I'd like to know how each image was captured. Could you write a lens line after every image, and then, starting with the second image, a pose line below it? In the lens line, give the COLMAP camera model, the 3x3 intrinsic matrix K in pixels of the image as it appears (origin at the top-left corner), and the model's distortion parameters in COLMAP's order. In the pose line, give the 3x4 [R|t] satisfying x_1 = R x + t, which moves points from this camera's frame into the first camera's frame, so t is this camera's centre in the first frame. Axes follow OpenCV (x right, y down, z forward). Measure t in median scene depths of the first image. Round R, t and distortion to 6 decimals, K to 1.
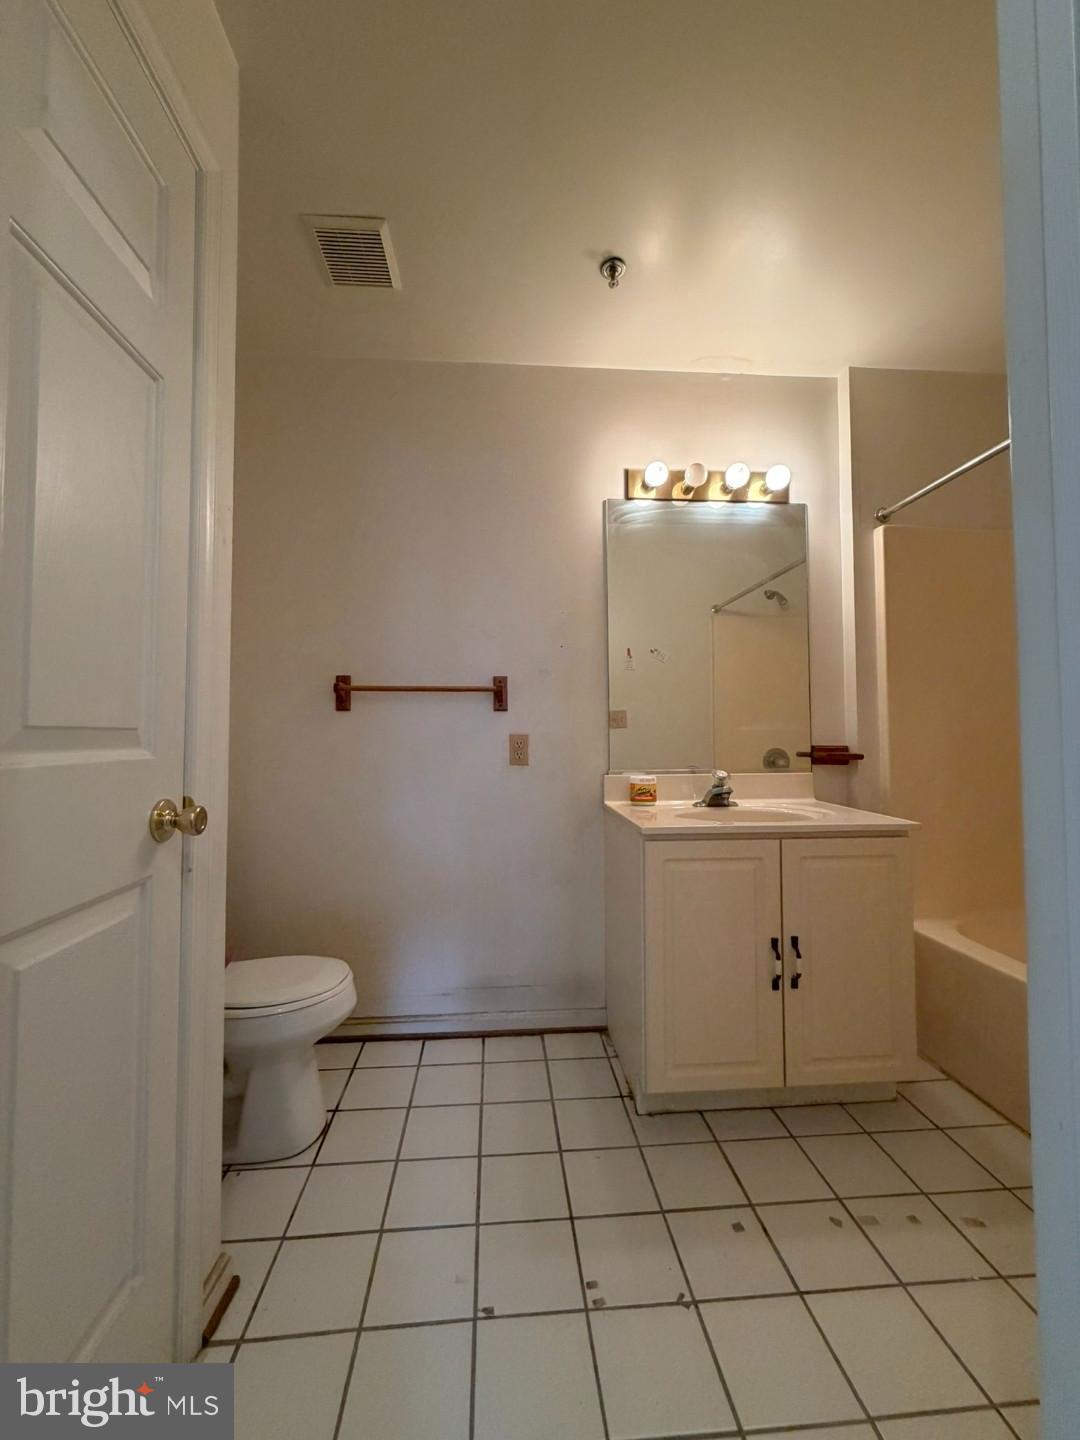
lens RADIAL K [[576.8, 0, 537.9], [0, 576.8, 719.9], [0, 0, 1]] dist [-0.000506, -0.000633]
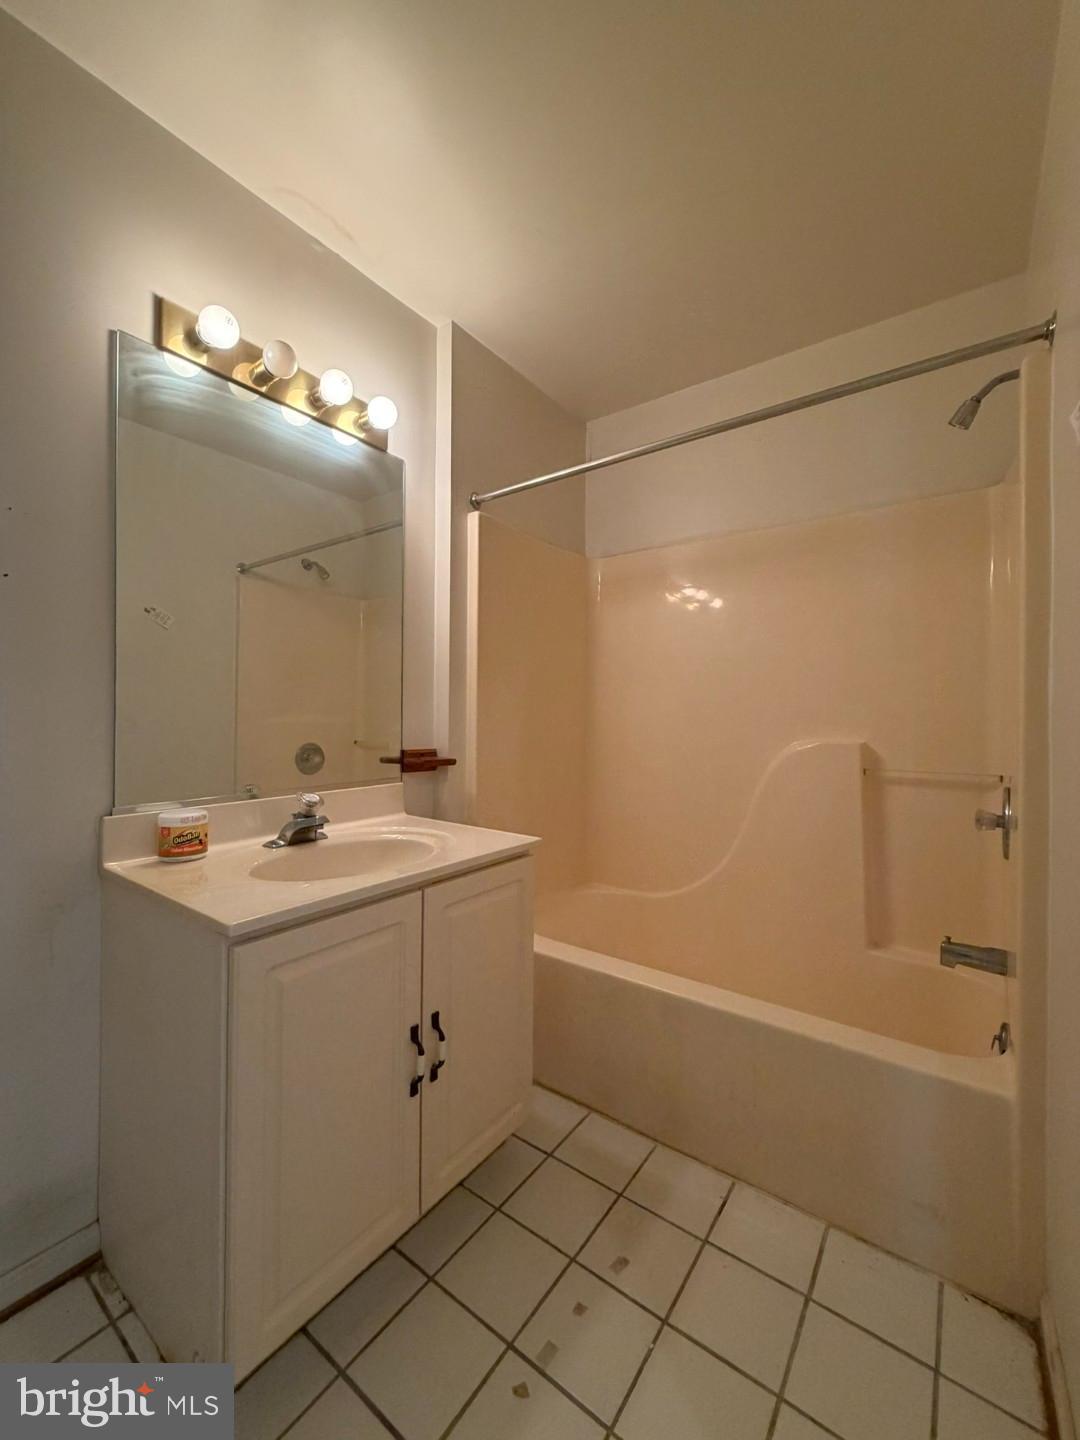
lens RADIAL K [[576.8, 0, 544.0], [0, 576.8, 717.8], [0, 0, 1]] dist [-0.000506, -0.000633]
pose [[0.652579, 0.009684, 0.757659, -0.031227], [-0.030260, 0.999454, 0.013289, -0.021334], [-0.757116, -0.031599, 0.652516, 0.305047]]
